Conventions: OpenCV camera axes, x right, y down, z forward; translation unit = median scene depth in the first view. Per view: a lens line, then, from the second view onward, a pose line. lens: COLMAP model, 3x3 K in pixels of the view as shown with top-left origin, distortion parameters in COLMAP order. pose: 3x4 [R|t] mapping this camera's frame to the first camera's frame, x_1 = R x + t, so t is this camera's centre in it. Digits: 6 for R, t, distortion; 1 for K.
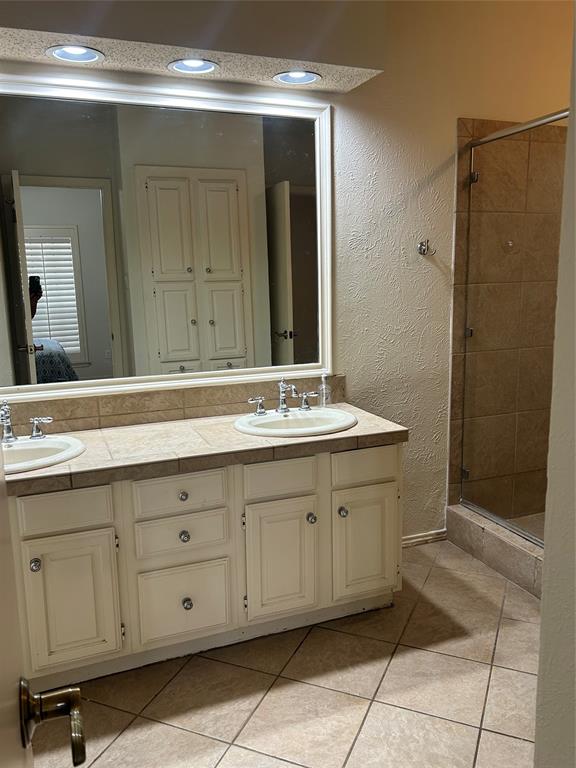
lens RADIAL K [[617.9, 0, 287.2], [0, 617.9, 382.9], [0, 0, 1]] dist [0.007736, 0.009922]
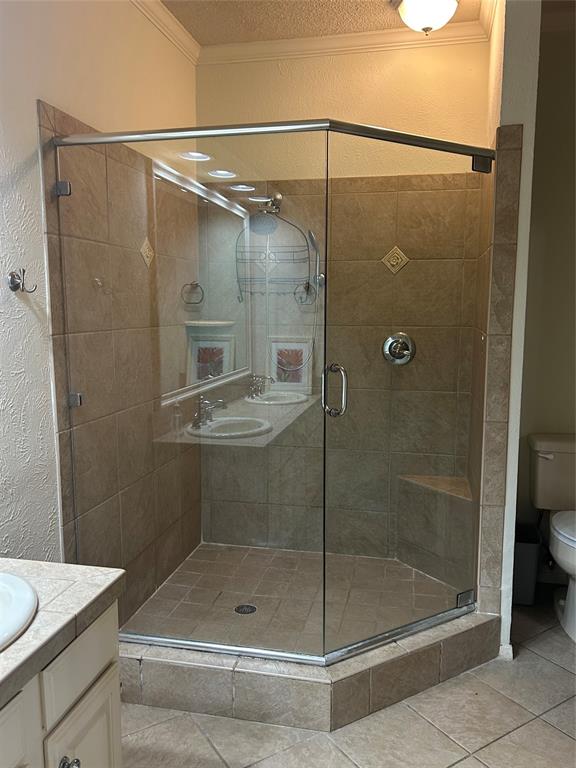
lens RADIAL K [[617.9, 0, 287.7], [0, 617.9, 386.0], [0, 0, 1]] dist [0.007736, 0.009922]
pose [[0.561722, -0.086916, 0.822748, -0.164655], [0.136534, 0.990569, 0.011428, -0.073595], [-0.815982, 0.105914, 0.568292, 0.390575]]
